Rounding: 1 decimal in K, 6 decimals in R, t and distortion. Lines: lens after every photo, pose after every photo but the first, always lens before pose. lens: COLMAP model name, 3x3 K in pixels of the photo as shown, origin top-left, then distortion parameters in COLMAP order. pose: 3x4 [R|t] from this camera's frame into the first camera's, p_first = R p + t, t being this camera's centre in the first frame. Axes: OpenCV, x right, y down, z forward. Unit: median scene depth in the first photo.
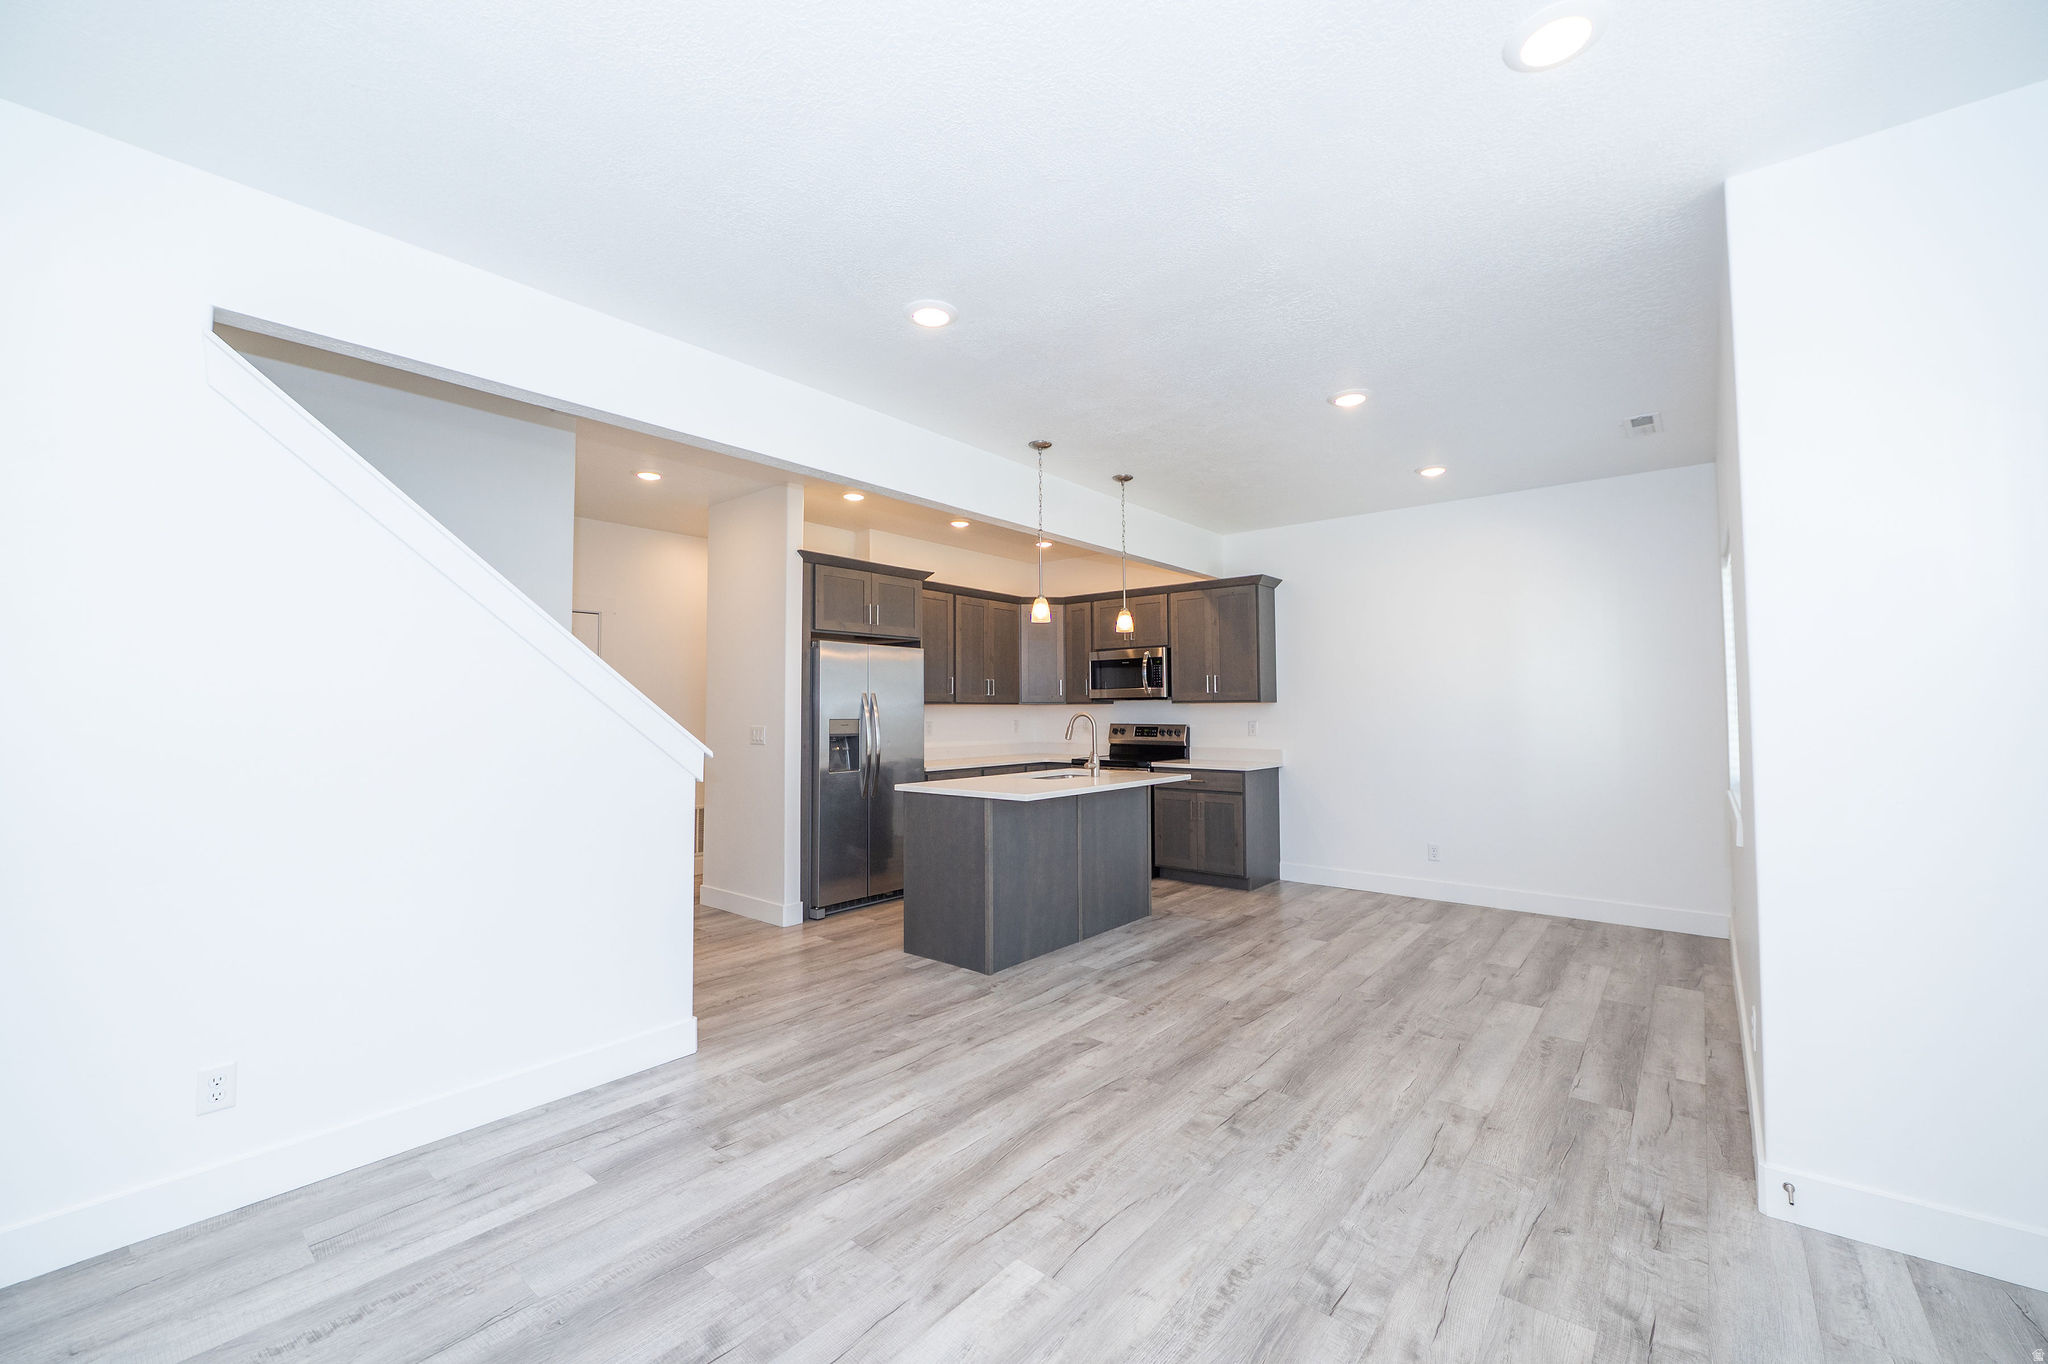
lens RADIAL K [[815.8, 0, 1041.0], [0, 815.8, 668.0], [0, 0, 1]] dist [-0.006249, -0.001859]
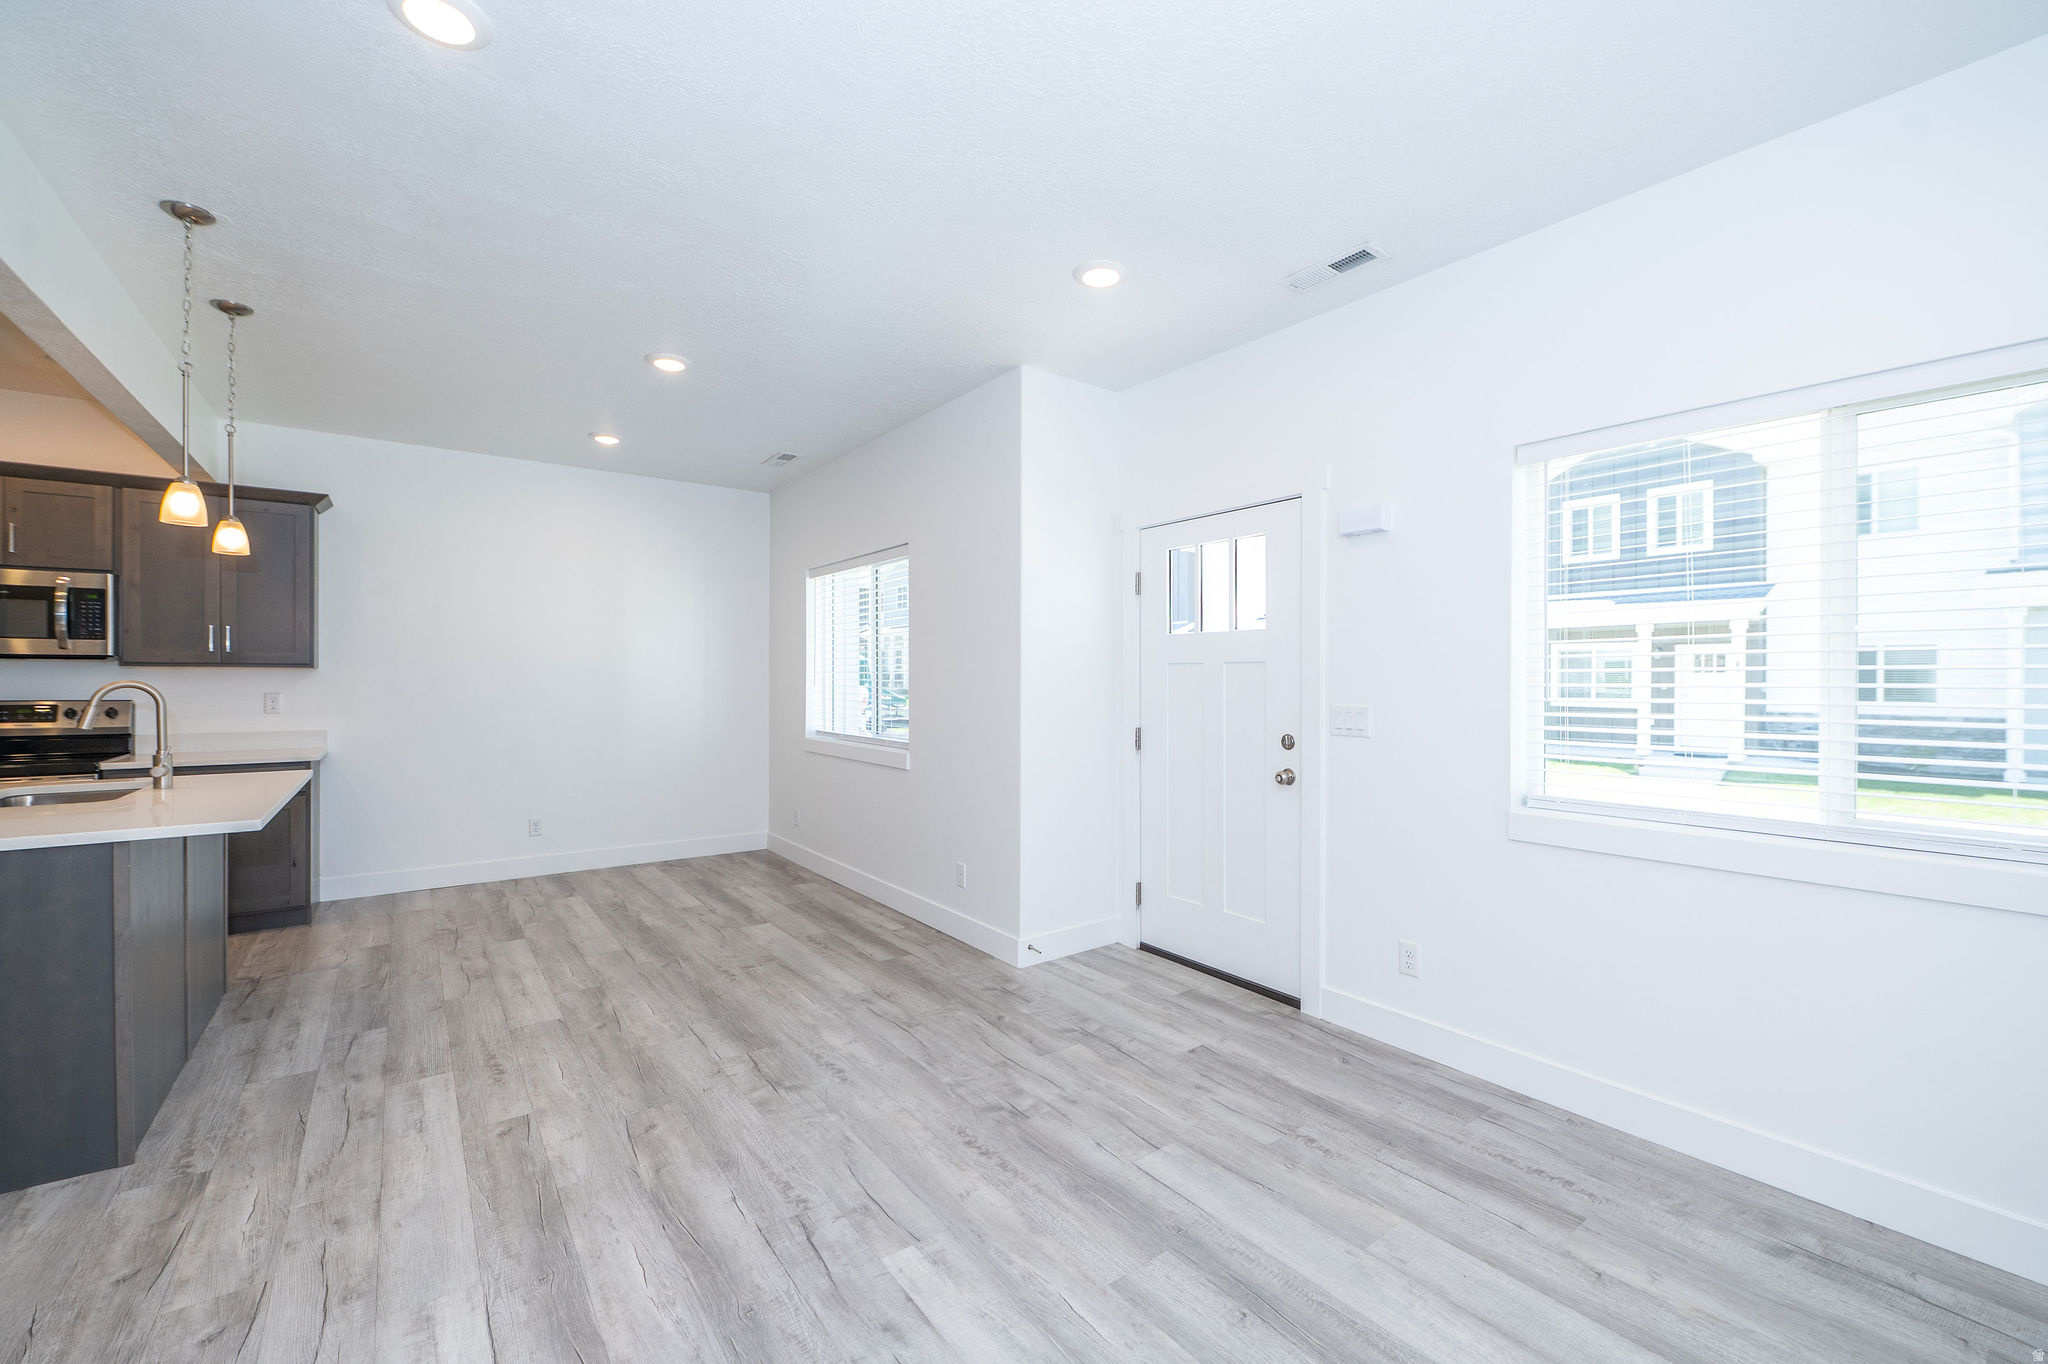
lens RADIAL K [[815.8, 0, 1019.1], [0, 815.8, 681.2], [0, 0, 1]] dist [-0.006249, -0.001859]
pose [[0.249594, 0.002162, 0.968348, -0.460026], [-0.057024, 0.998295, 0.012469, 0.014072], [-0.966670, -0.058332, 0.249292, 0.324517]]
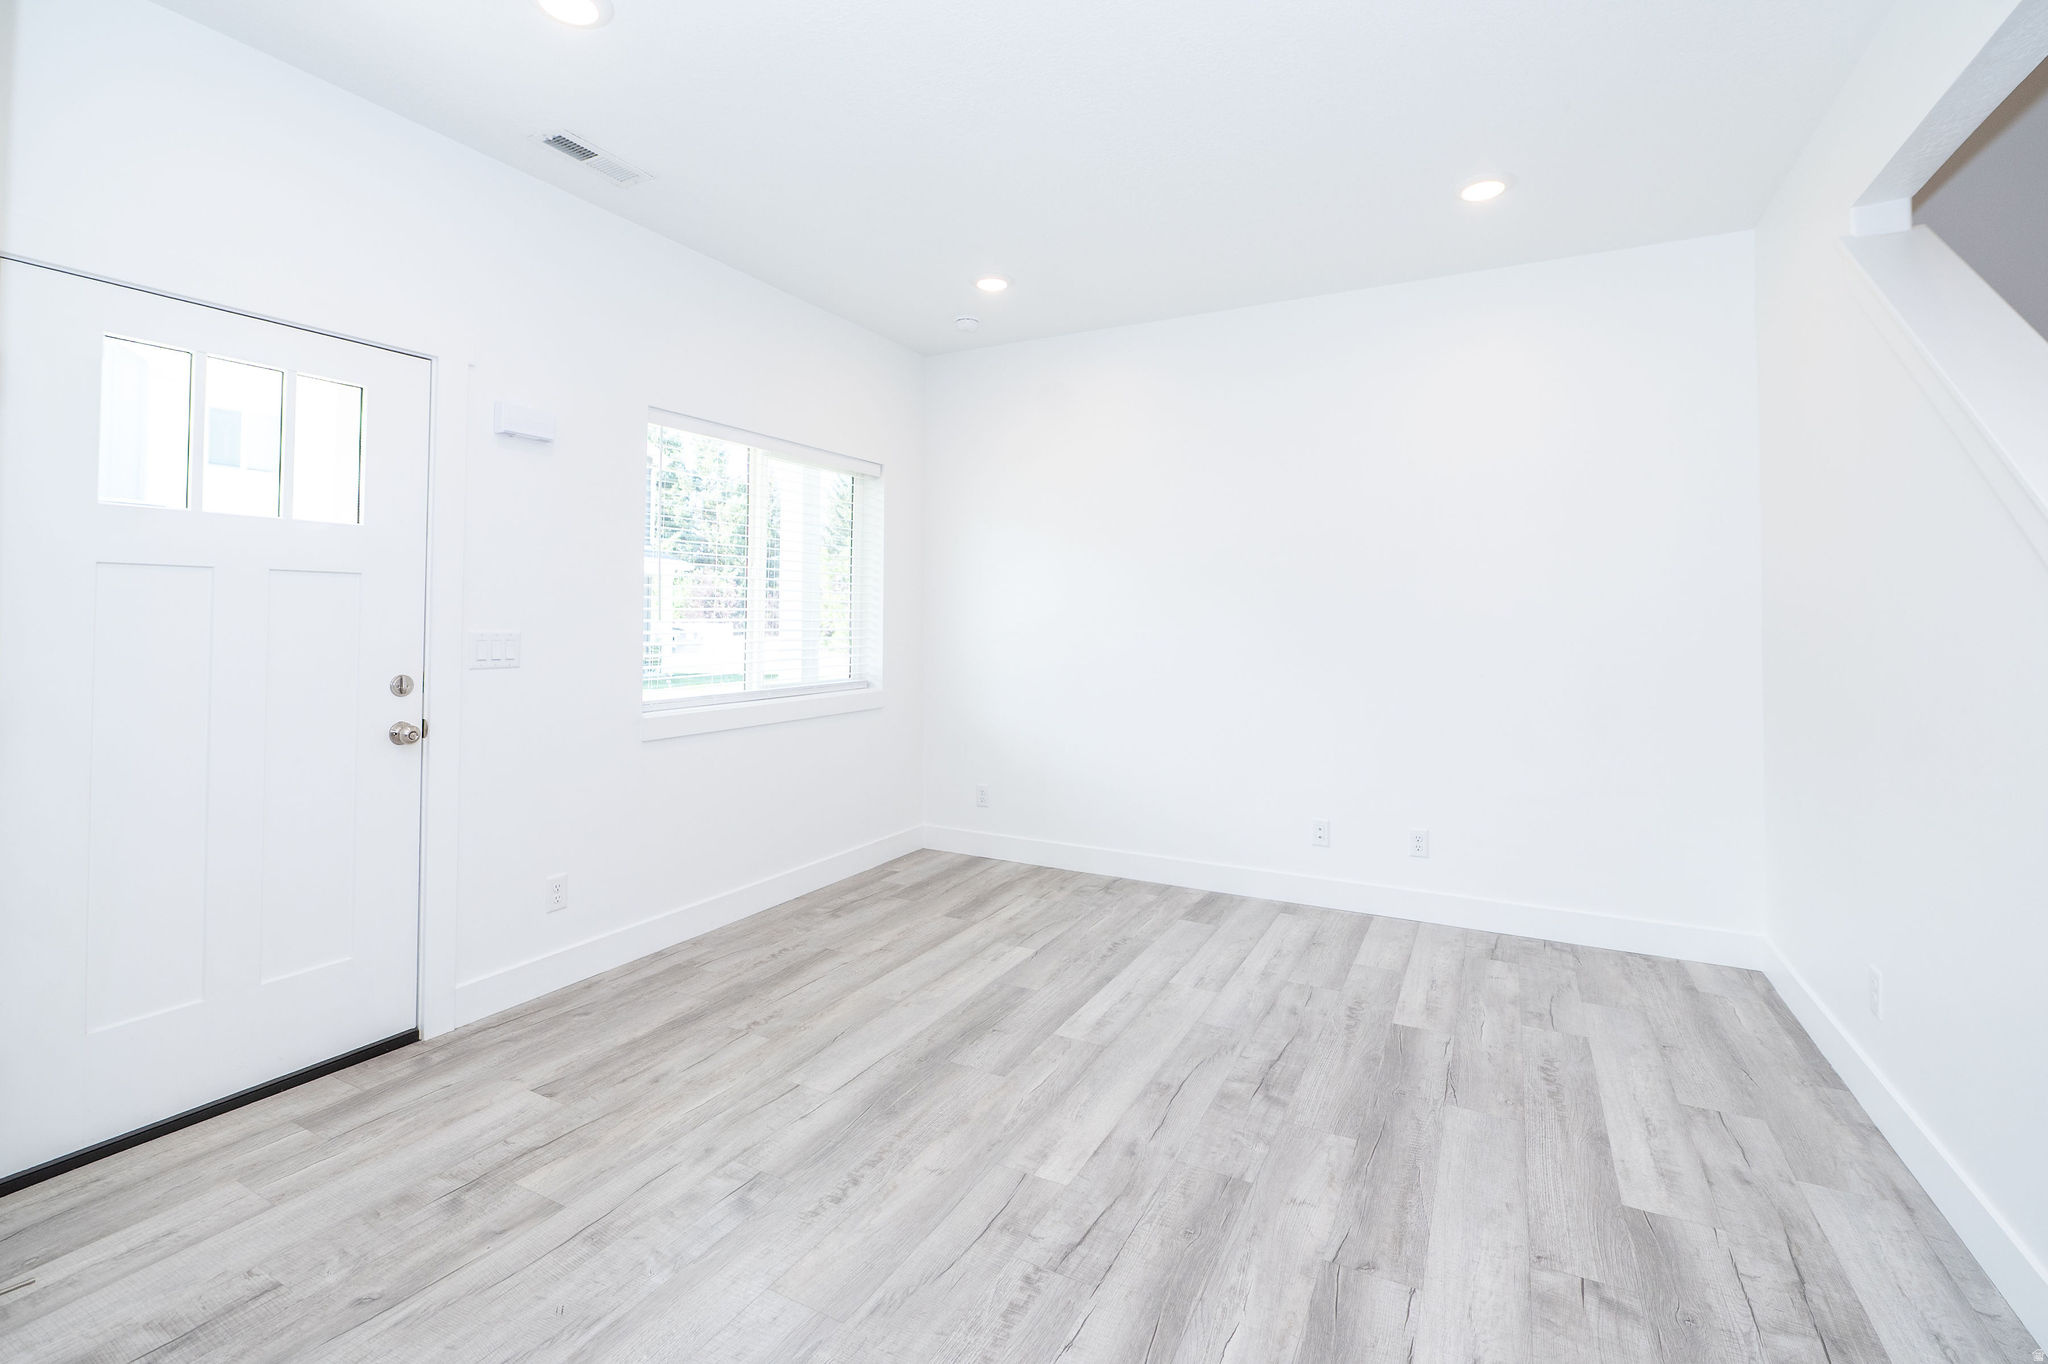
lens RADIAL K [[912.7, 0, 1023.1], [0, 912.7, 606.5], [0, 0, 1]] dist [-0.009340, -0.000373]
pose [[-0.983159, -0.004073, -0.182709, 0.109112], [0.008416, 0.997682, -0.067528, 0.064313], [0.182560, -0.067928, -0.980845, 1.042708]]
